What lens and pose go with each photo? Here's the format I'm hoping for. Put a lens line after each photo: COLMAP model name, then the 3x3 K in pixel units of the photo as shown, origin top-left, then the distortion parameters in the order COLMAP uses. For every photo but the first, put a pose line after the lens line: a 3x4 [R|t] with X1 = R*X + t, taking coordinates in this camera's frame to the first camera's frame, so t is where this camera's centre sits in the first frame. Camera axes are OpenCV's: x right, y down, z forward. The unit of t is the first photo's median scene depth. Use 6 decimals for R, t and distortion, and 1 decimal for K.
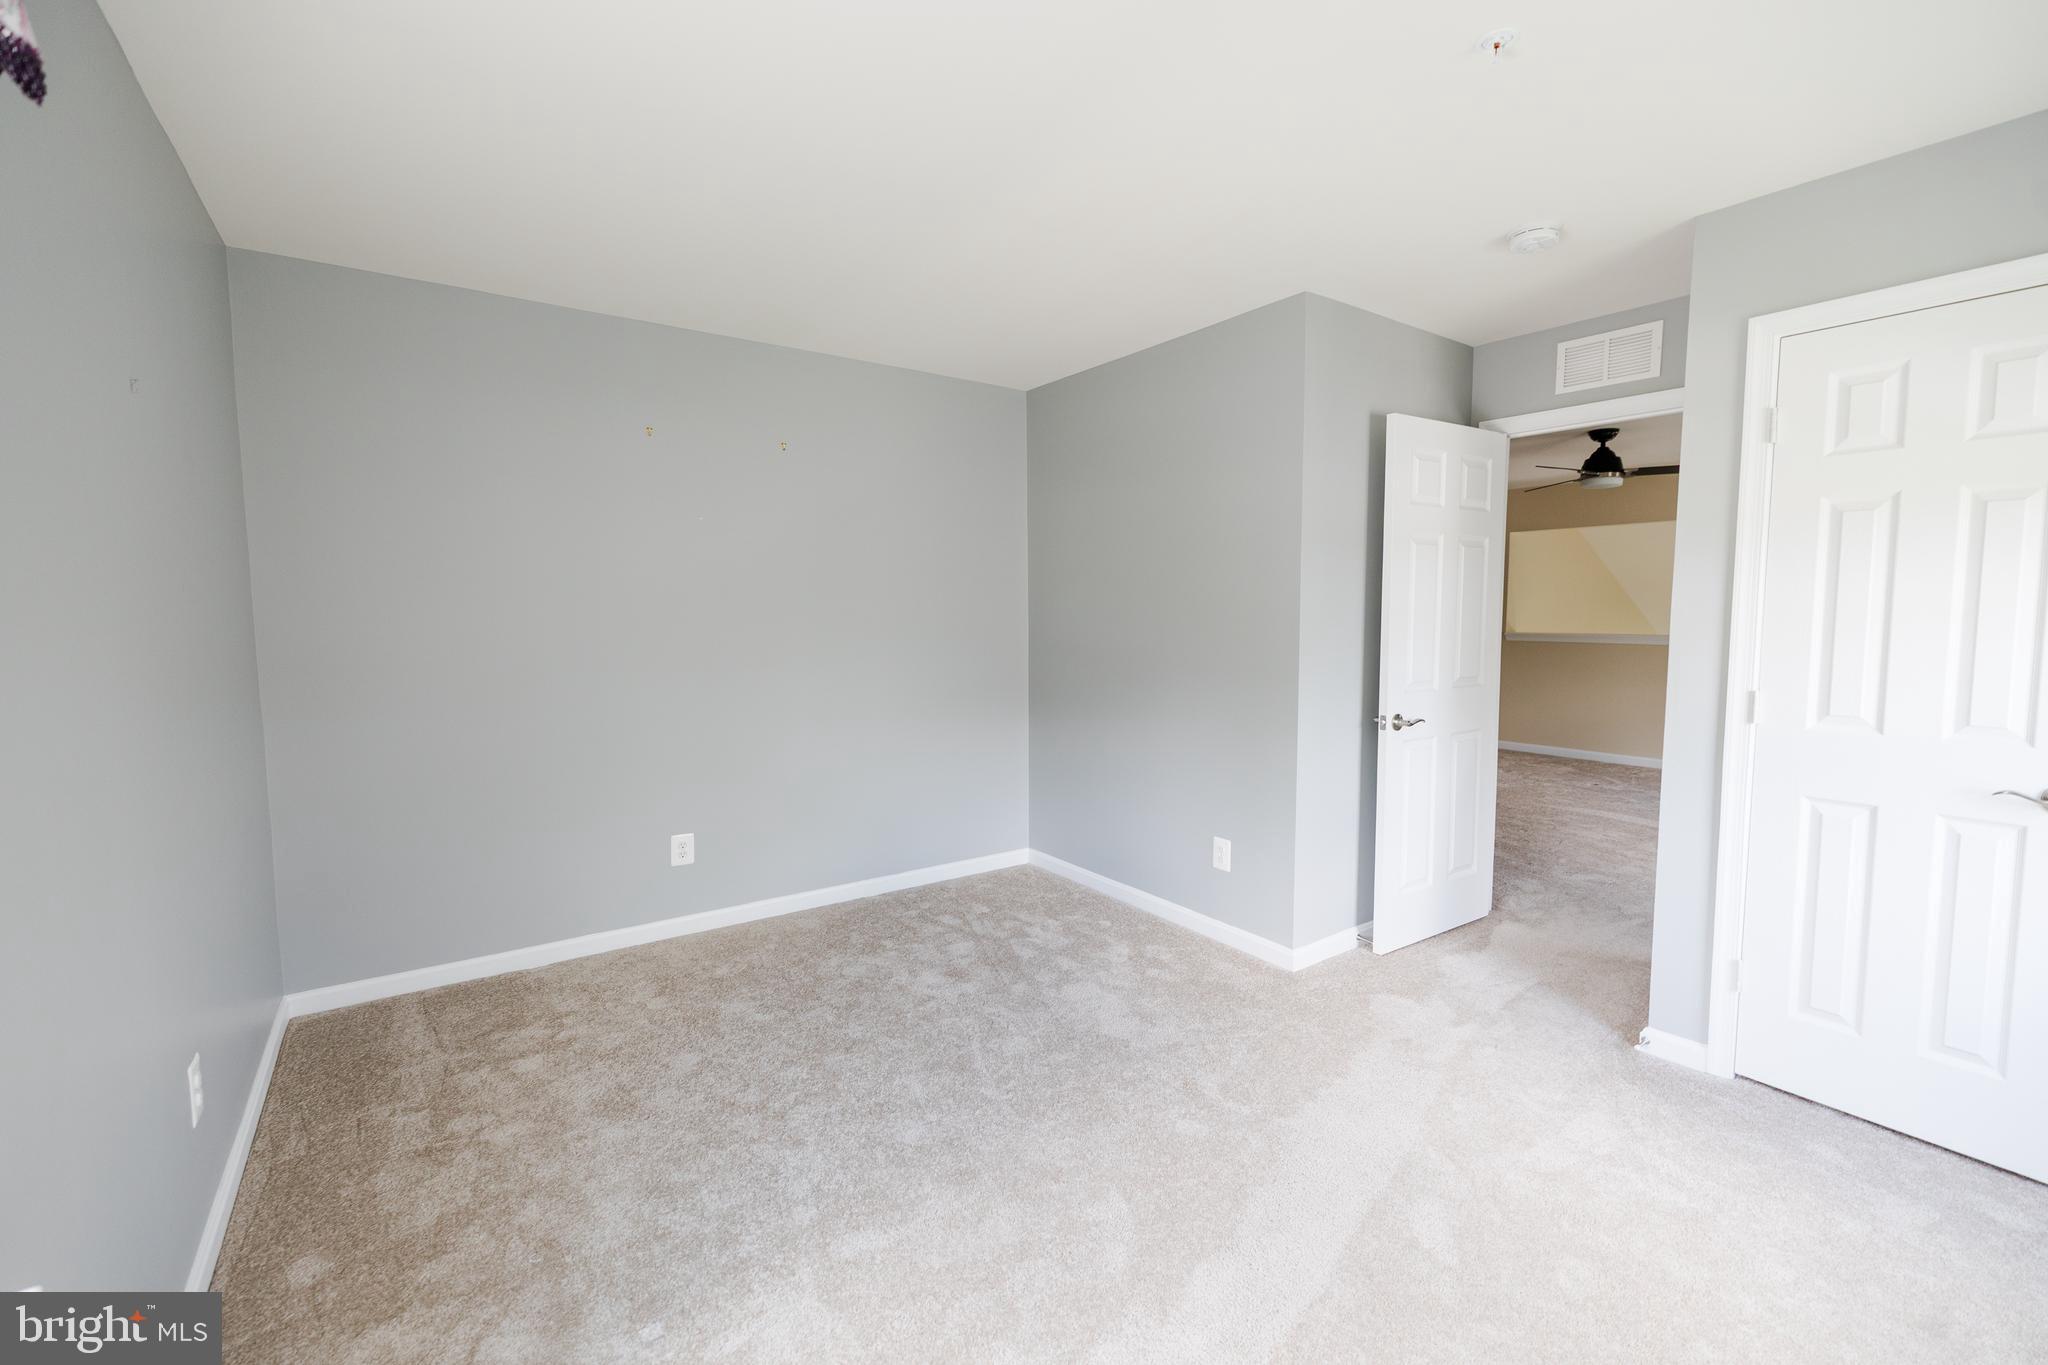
lens RADIAL K [[857.7, 0, 1023.5], [0, 857.7, 675.5], [0, 0, 1]] dist [0.001861, -0.000028]
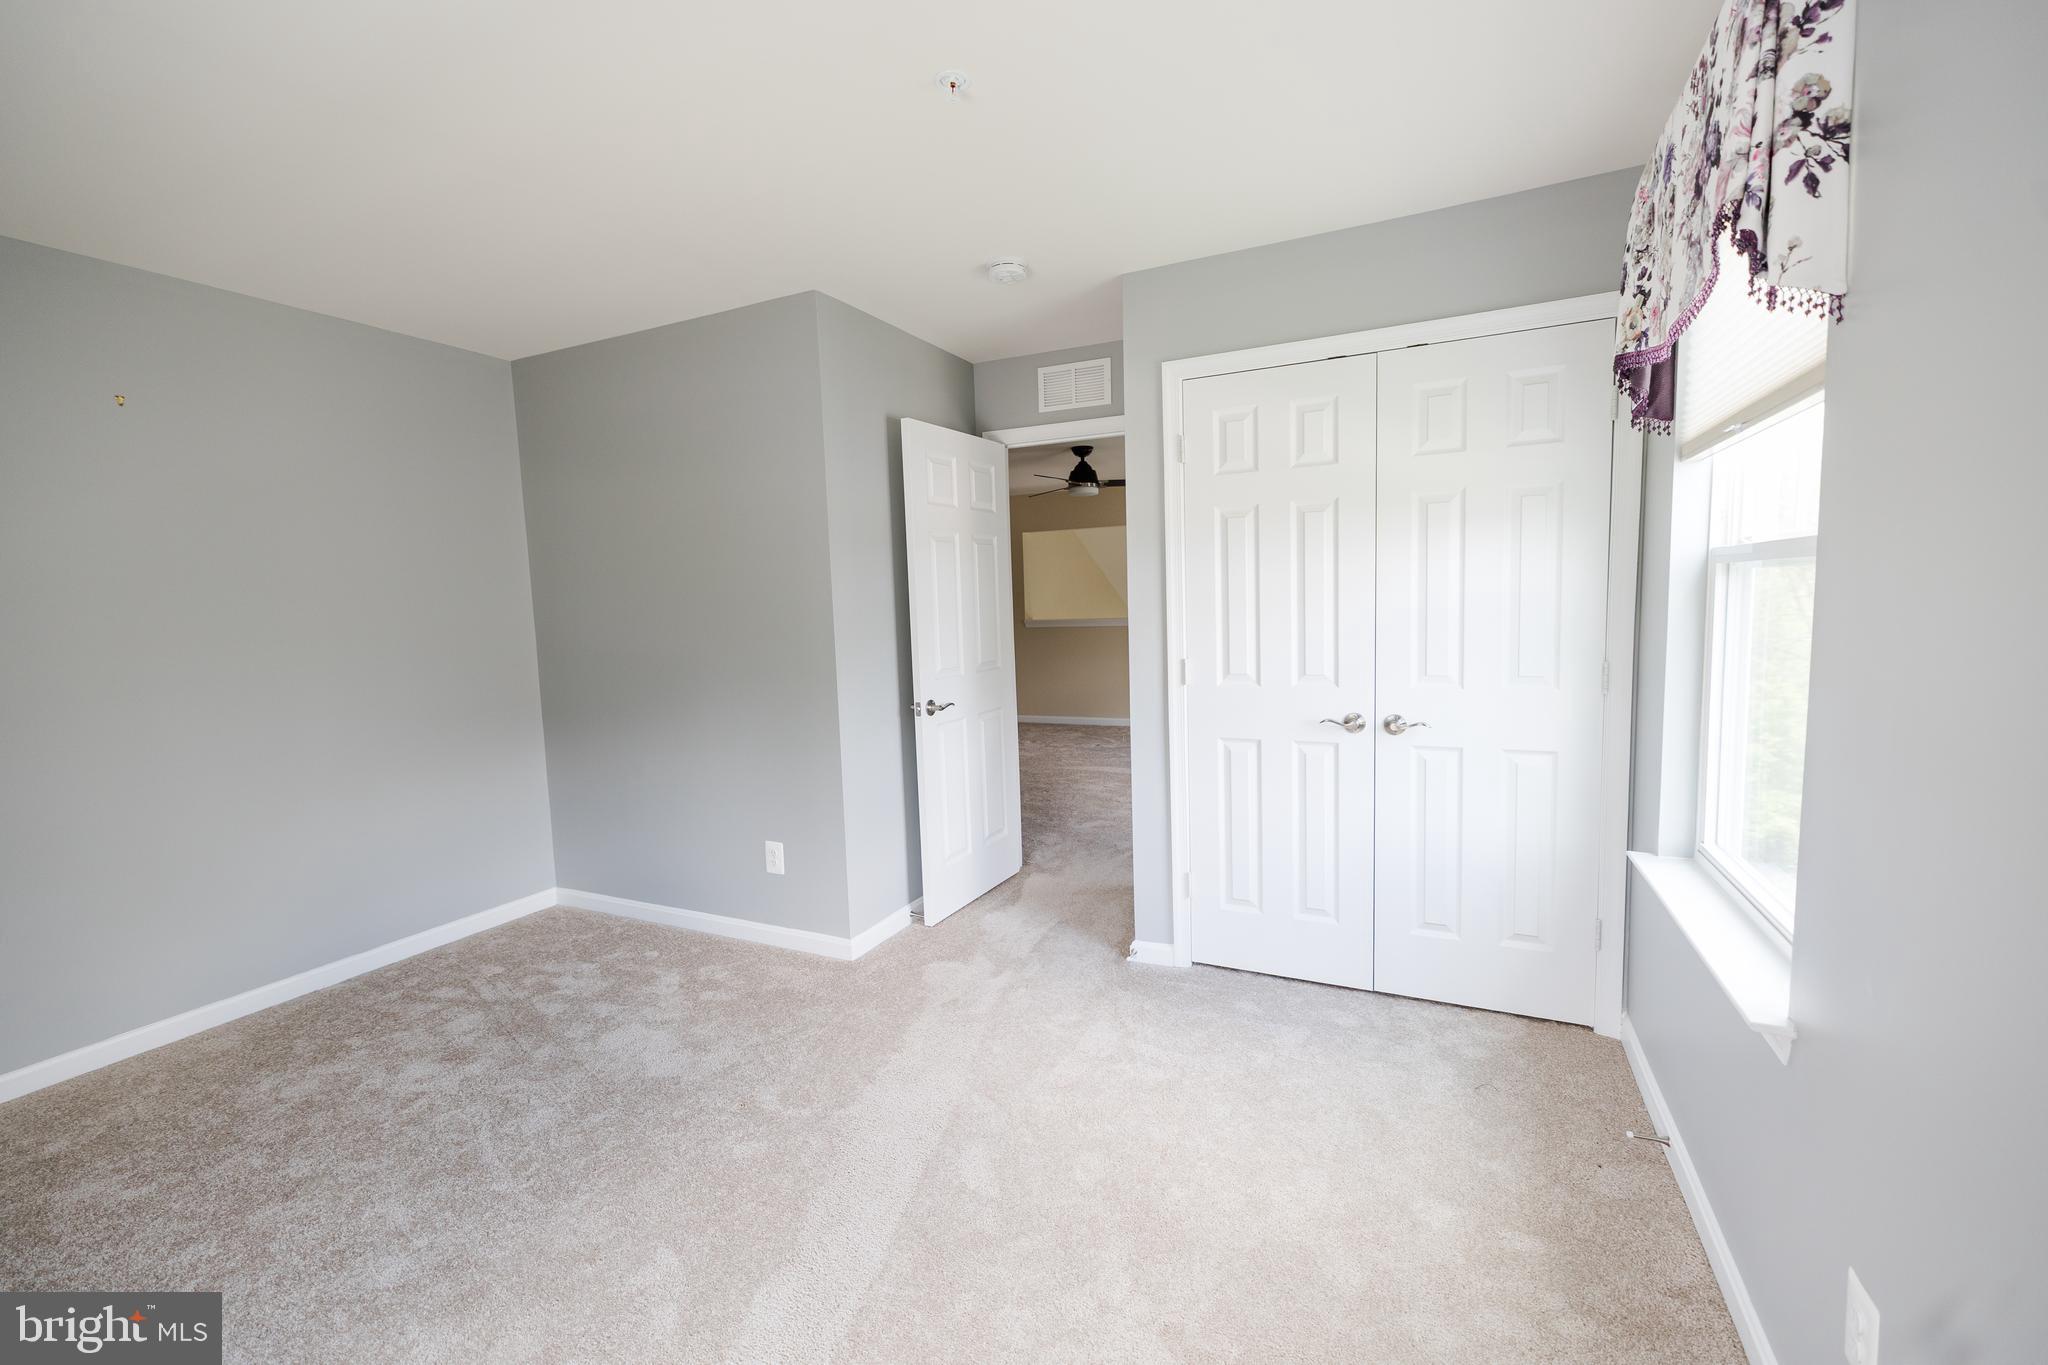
lens RADIAL K [[857.7, 0, 1023.5], [0, 857.7, 675.5], [0, 0, 1]] dist [0.001861, -0.000028]
pose [[0.875618, -0.068217, 0.478163, 0.028728], [0.067049, 0.997558, 0.019535, 0.001329], [-0.478328, 0.014955, 0.878054, 0.003685]]
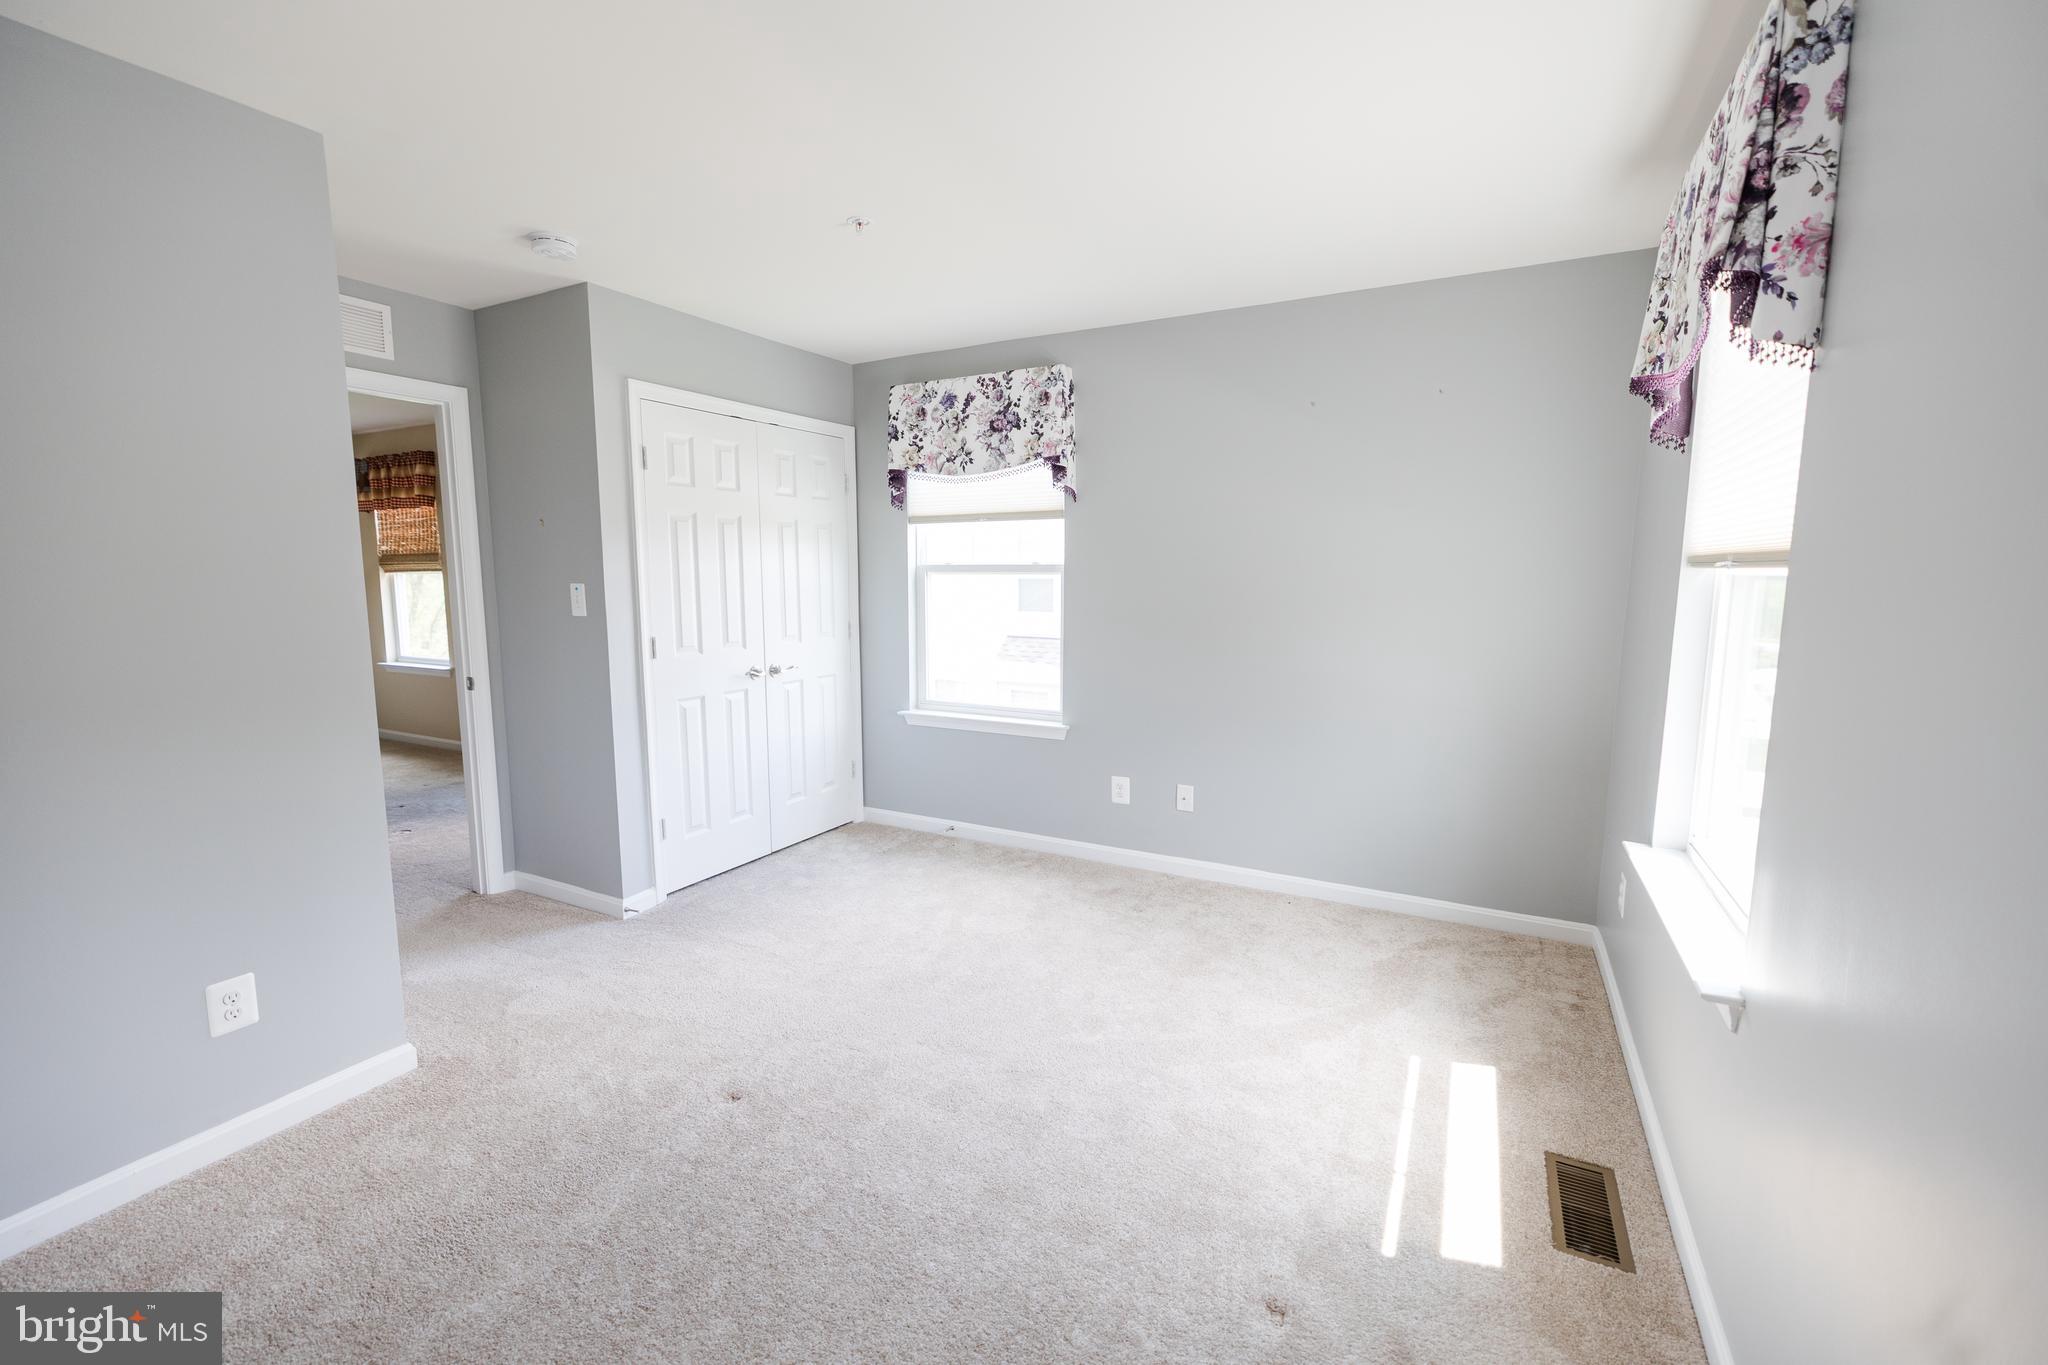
lens RADIAL K [[857.7, 0, 1023.5], [0, 857.7, 675.5], [0, 0, 1]] dist [0.001861, -0.000028]
pose [[-0.446506, -0.107568, 0.888291, -0.566902], [0.072584, 0.985122, 0.155779, -0.075859], [-0.891832, 0.134032, -0.432055, 0.808301]]
